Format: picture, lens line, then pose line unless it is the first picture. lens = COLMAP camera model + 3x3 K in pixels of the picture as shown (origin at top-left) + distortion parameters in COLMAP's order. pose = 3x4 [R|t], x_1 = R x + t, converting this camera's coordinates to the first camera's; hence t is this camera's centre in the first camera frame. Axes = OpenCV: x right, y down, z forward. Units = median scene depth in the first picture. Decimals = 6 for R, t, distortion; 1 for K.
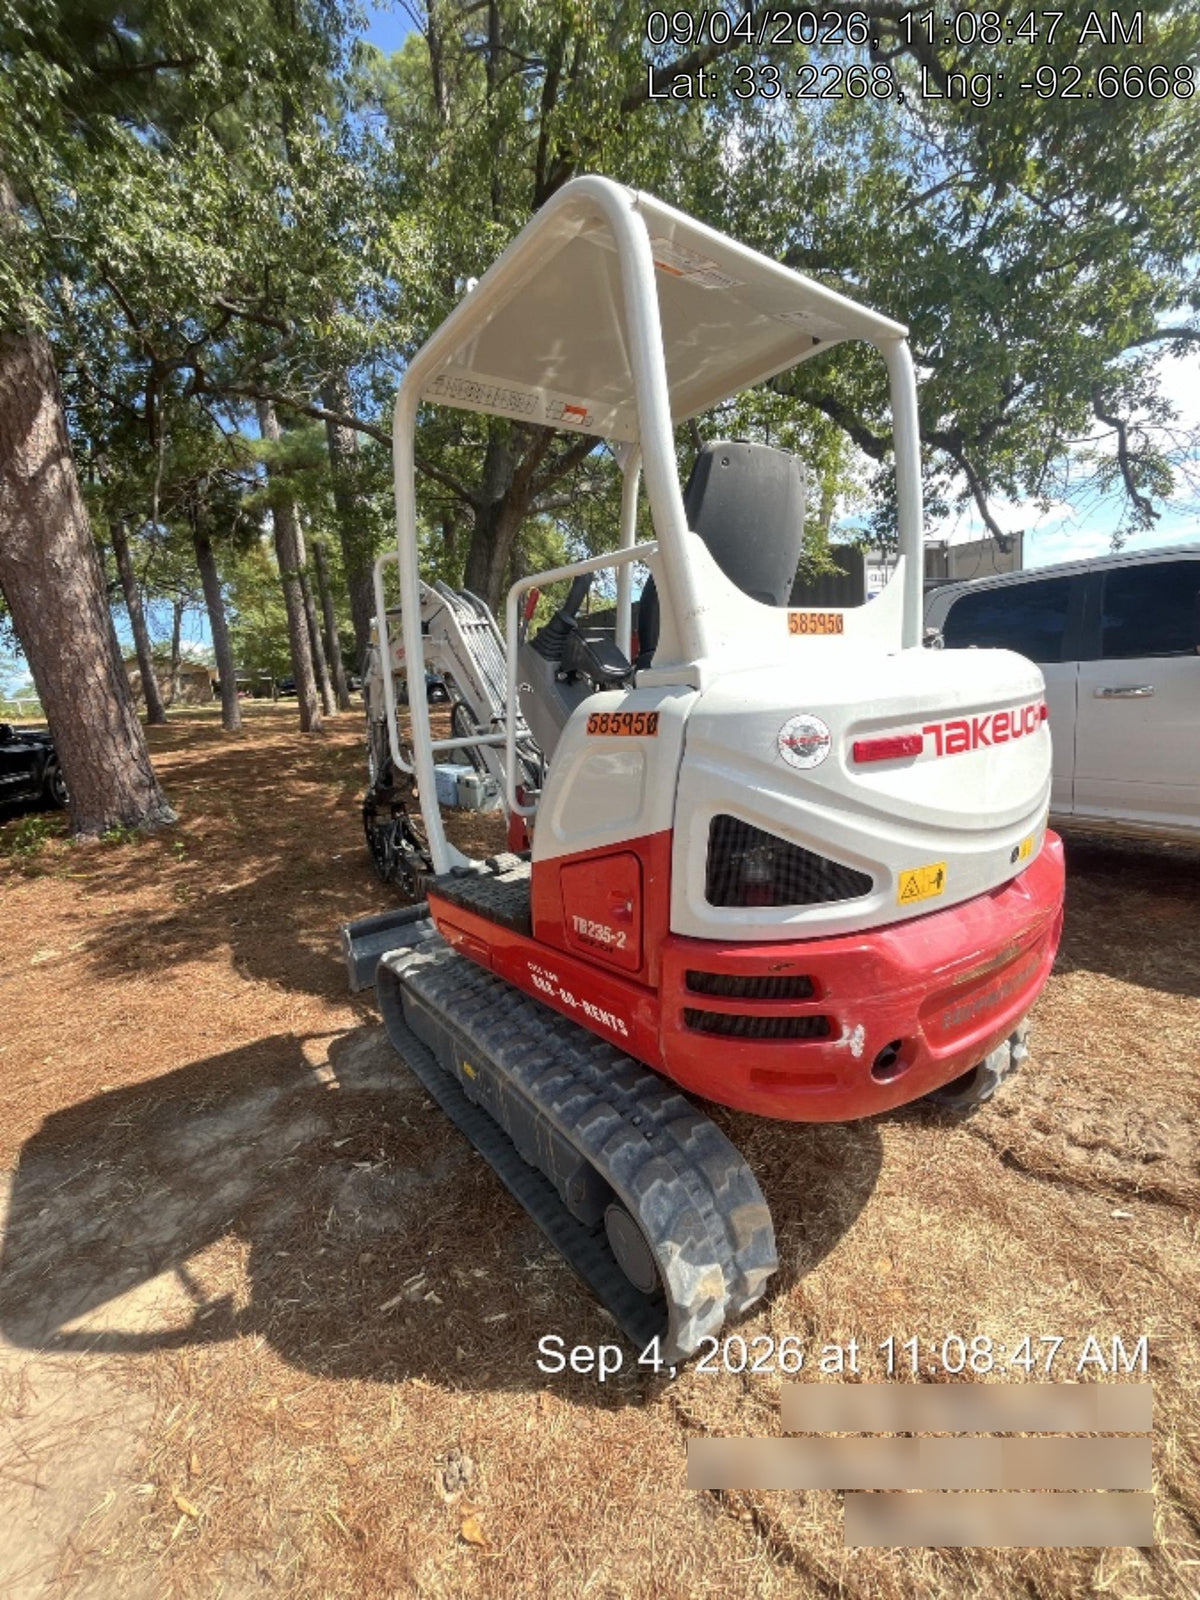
lens RADIAL K [[629.6, 0, 604.7], [0, 629.6, 807.6], [0, 0, 1]] dist [0.001382, 0.000336]
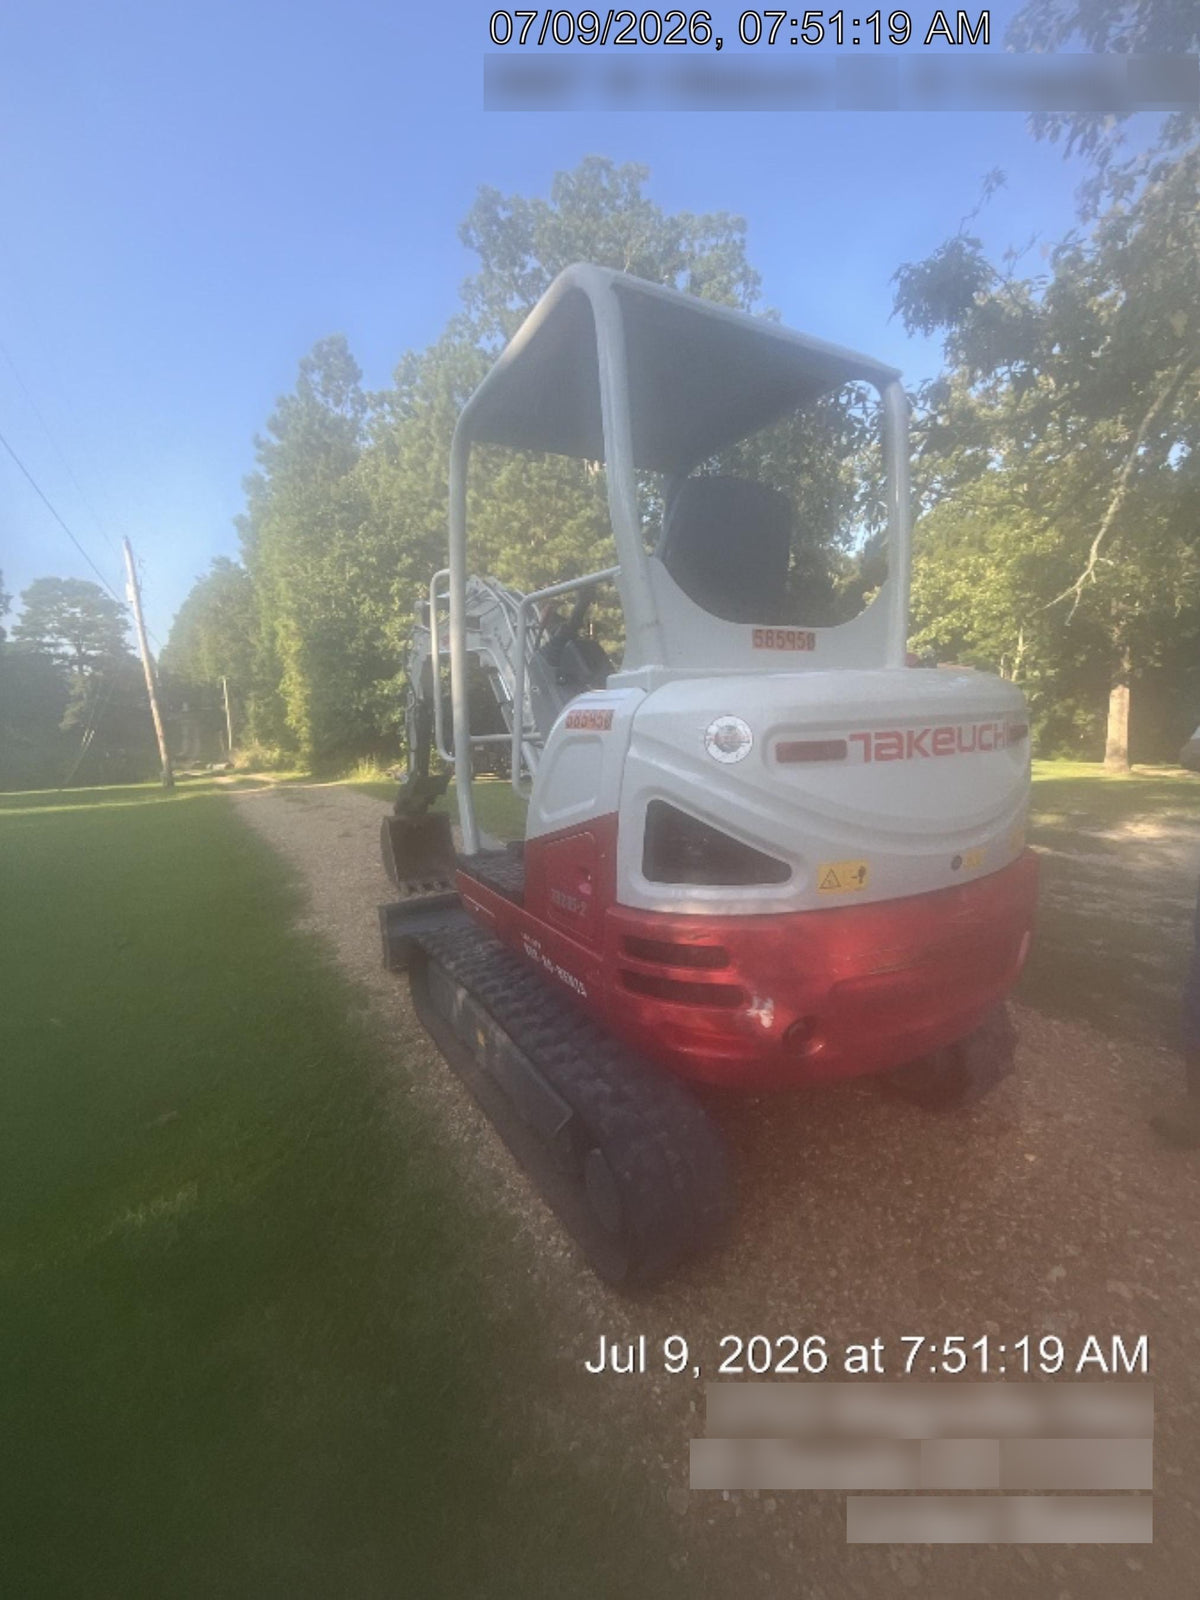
lens RADIAL K [[629.6, 0, 604.7], [0, 629.6, 807.6], [0, 0, 1]] dist [0.001382, 0.000336]
pose [[0.986838, 0.069034, -0.146233, 0.237468], [-0.072915, 0.997110, -0.021344, 0.051537], [0.144337, 0.031726, 0.989020, -0.137916]]
